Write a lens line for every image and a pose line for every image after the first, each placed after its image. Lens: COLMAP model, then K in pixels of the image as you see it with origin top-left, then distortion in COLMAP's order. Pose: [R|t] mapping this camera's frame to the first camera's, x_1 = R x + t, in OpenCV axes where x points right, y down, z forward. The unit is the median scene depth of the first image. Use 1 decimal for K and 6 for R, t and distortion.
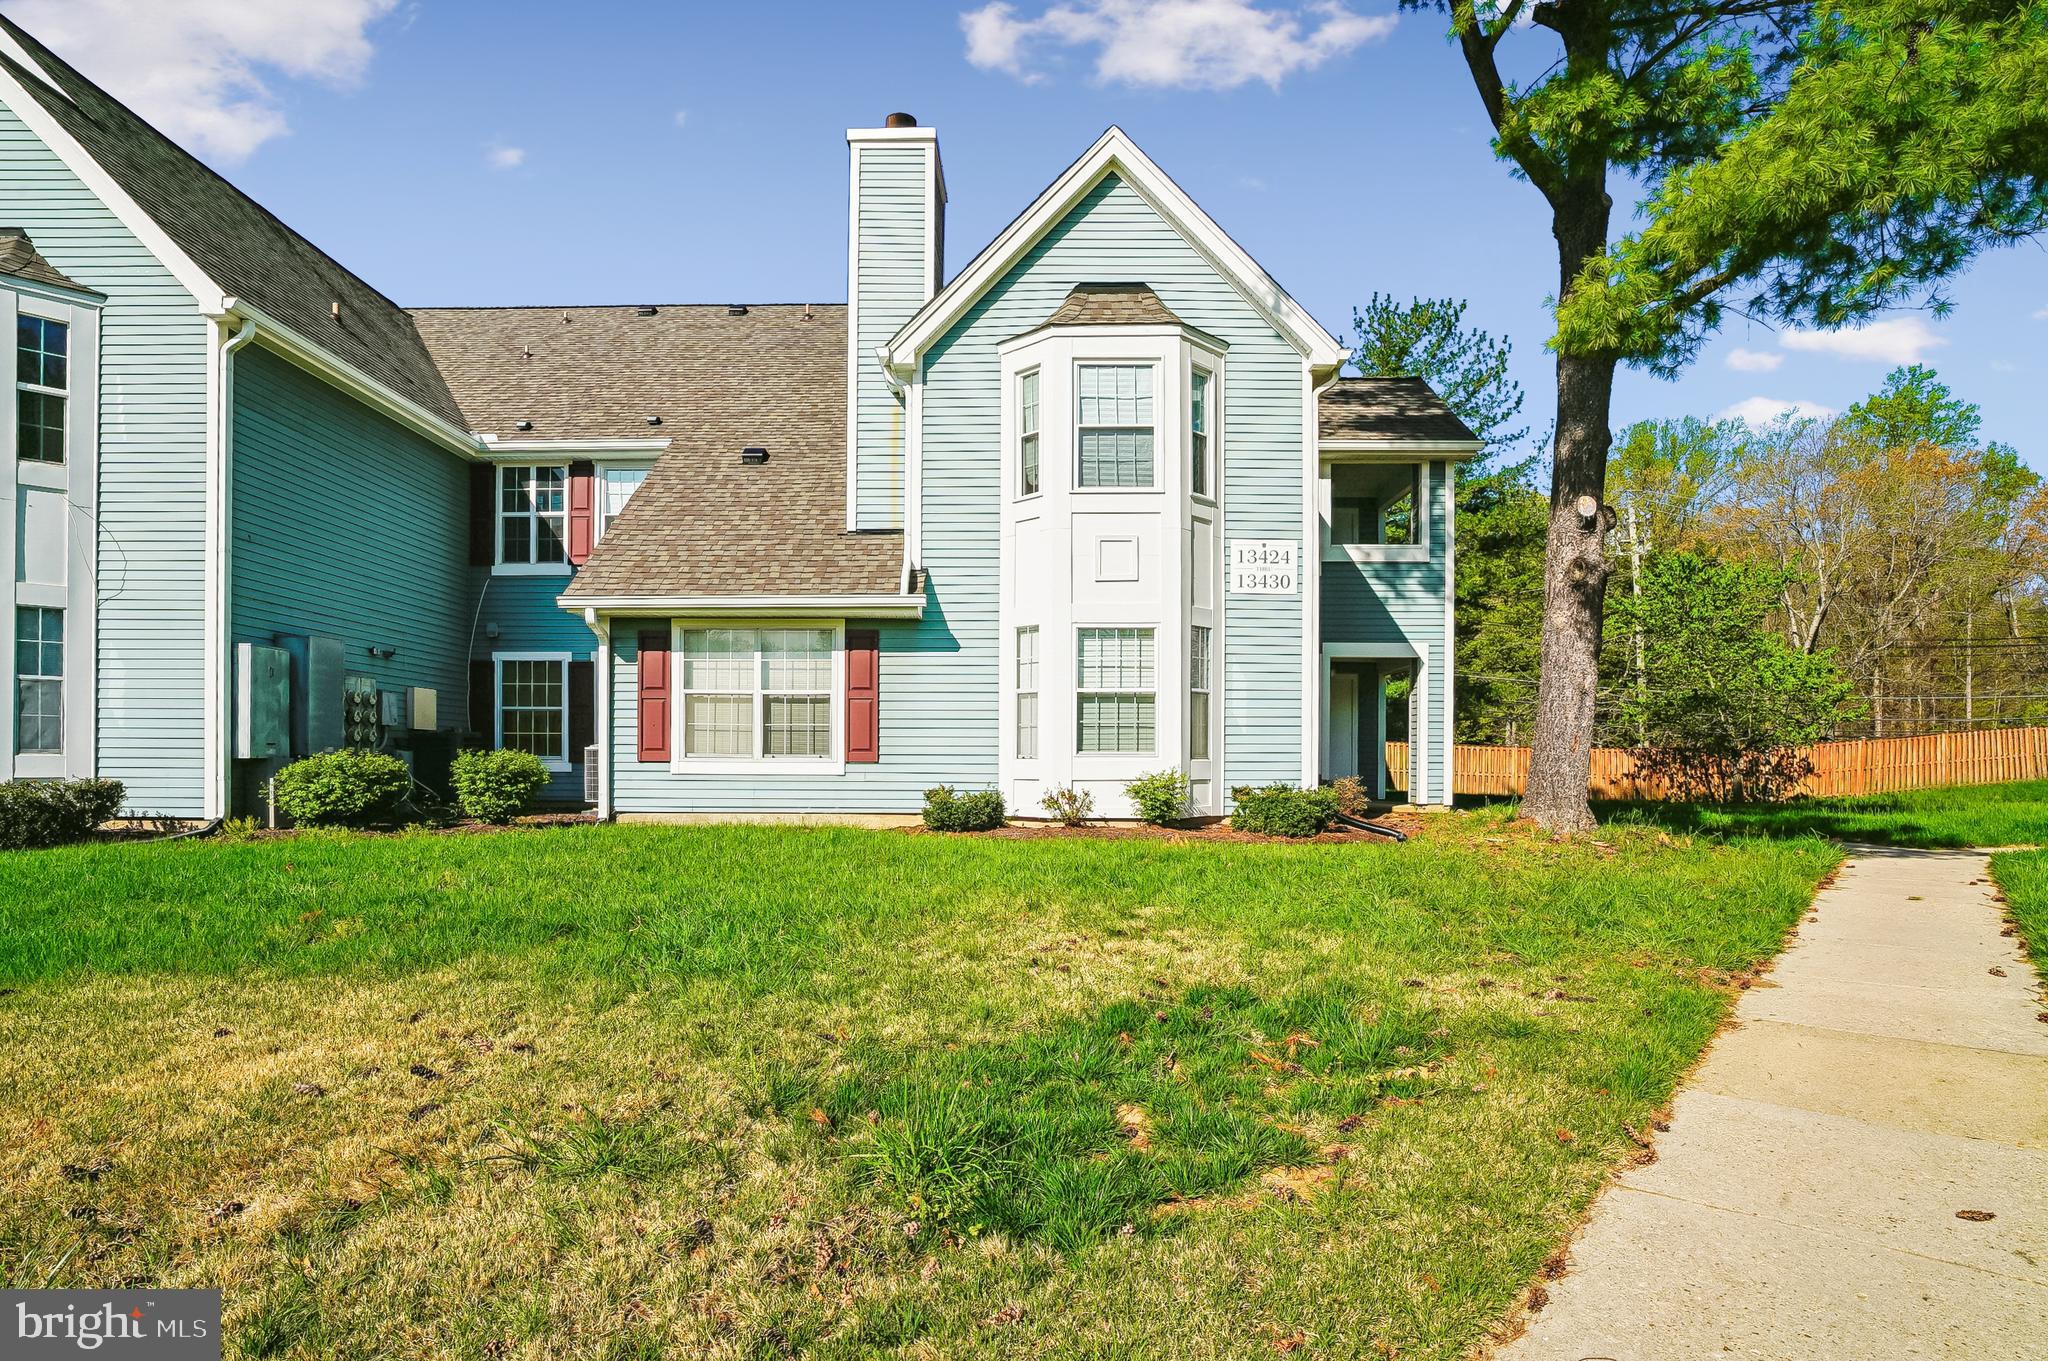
lens RADIAL K [[1090.0, 0, 1002.0], [0, 1090.0, 679.5], [0, 0, 1]] dist [-0.048869, 0.028393]
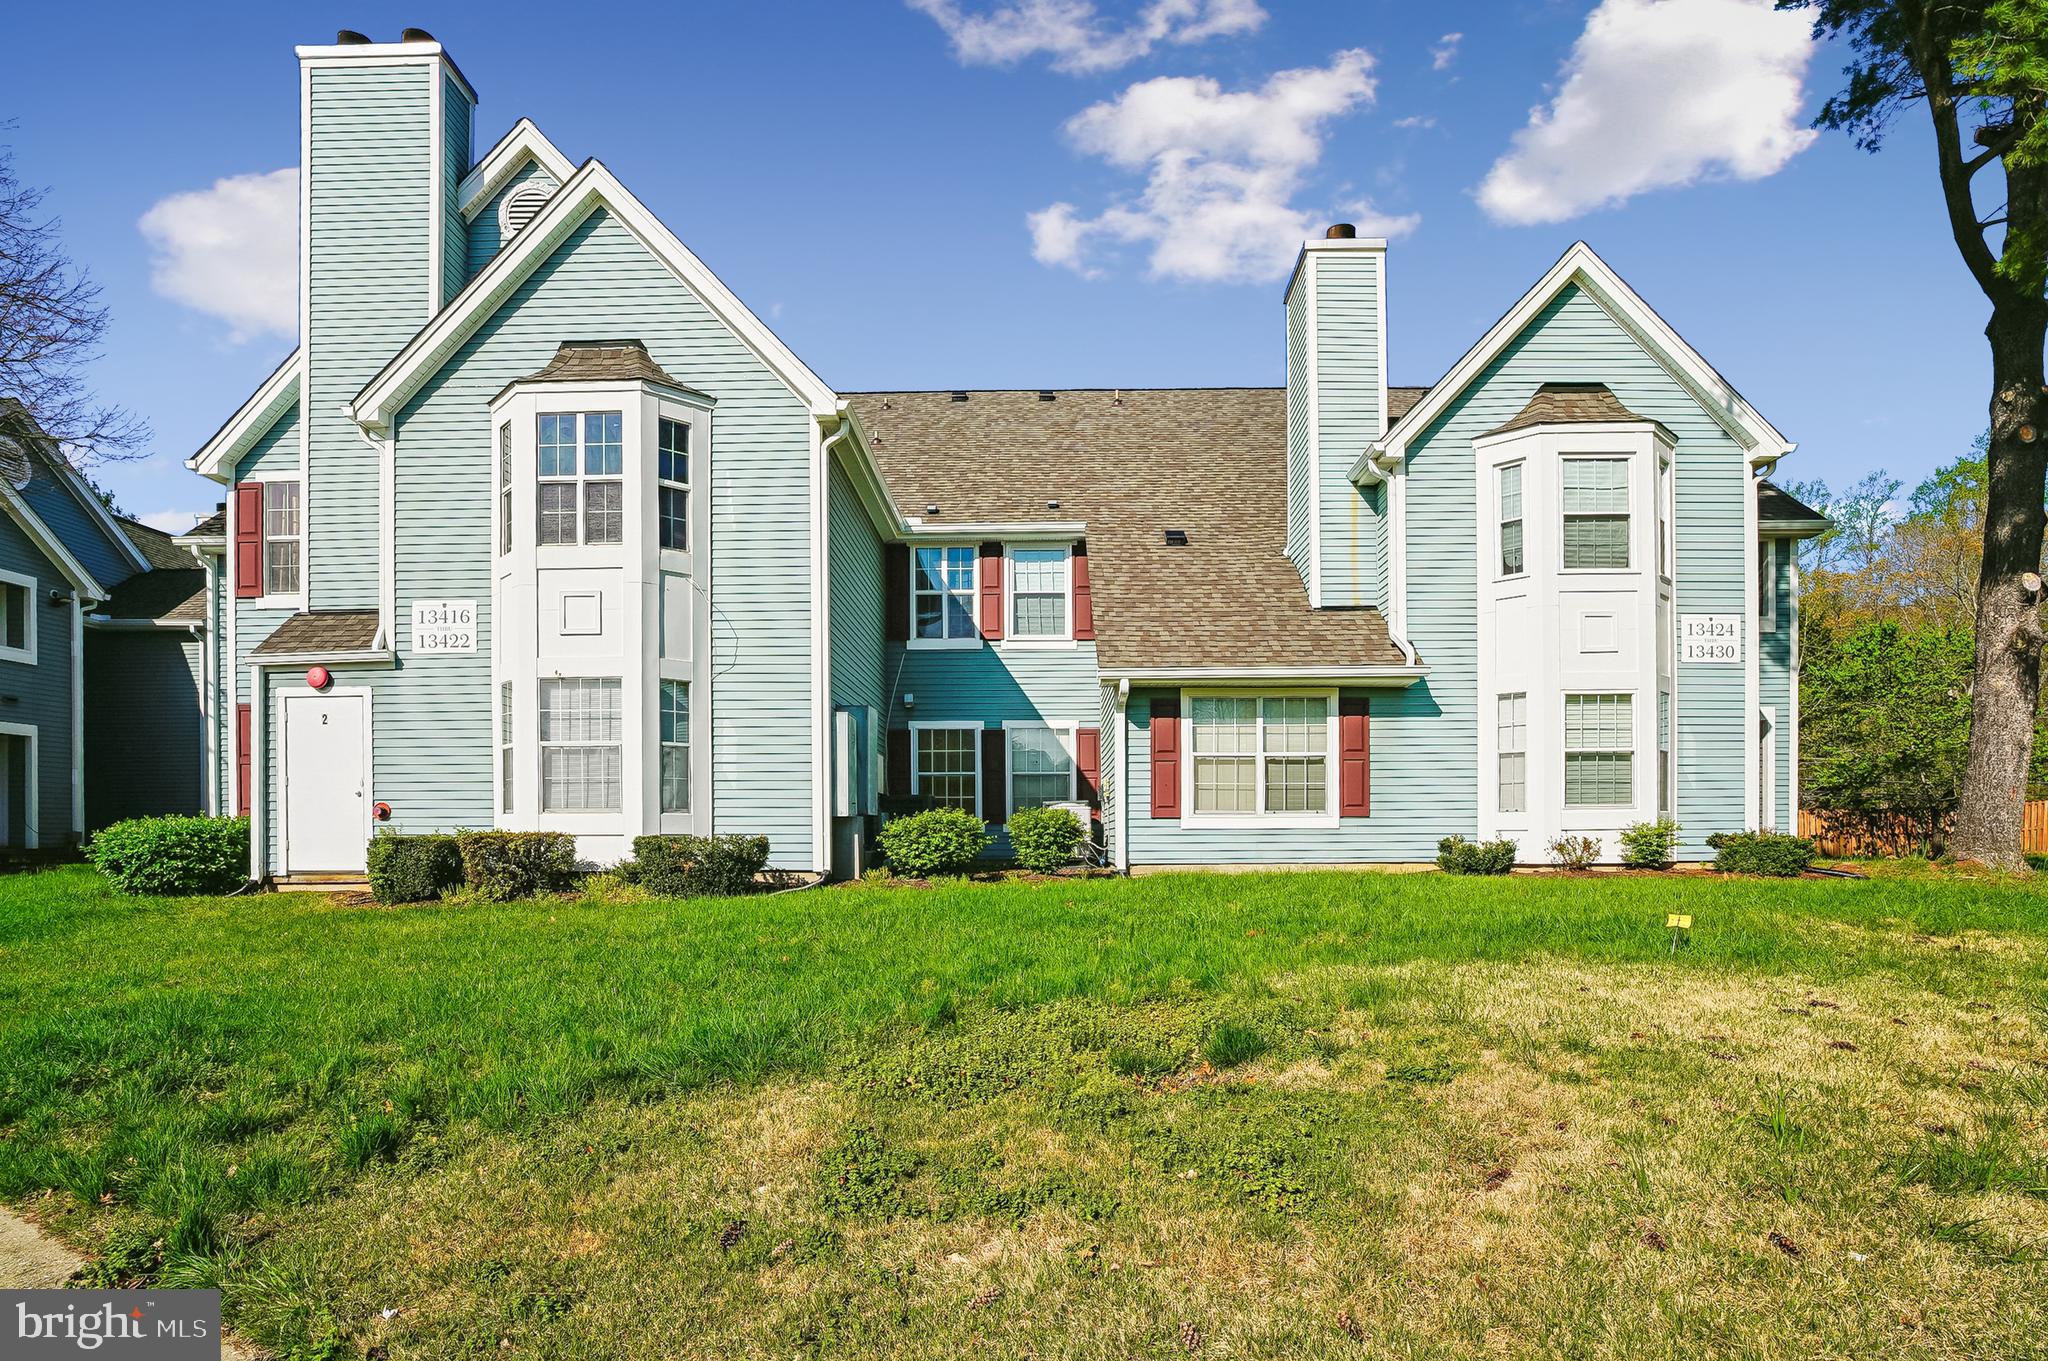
lens RADIAL K [[1106.0, 0, 1024.6], [0, 1106.0, 763.1], [0, 0, 1]] dist [-0.050698, 0.028275]
pose [[0.999966, -0.007630, -0.002971, -0.462169], [0.007656, 0.999933, 0.008702, 0.009188], [0.002904, -0.008724, 0.999958, -0.121741]]
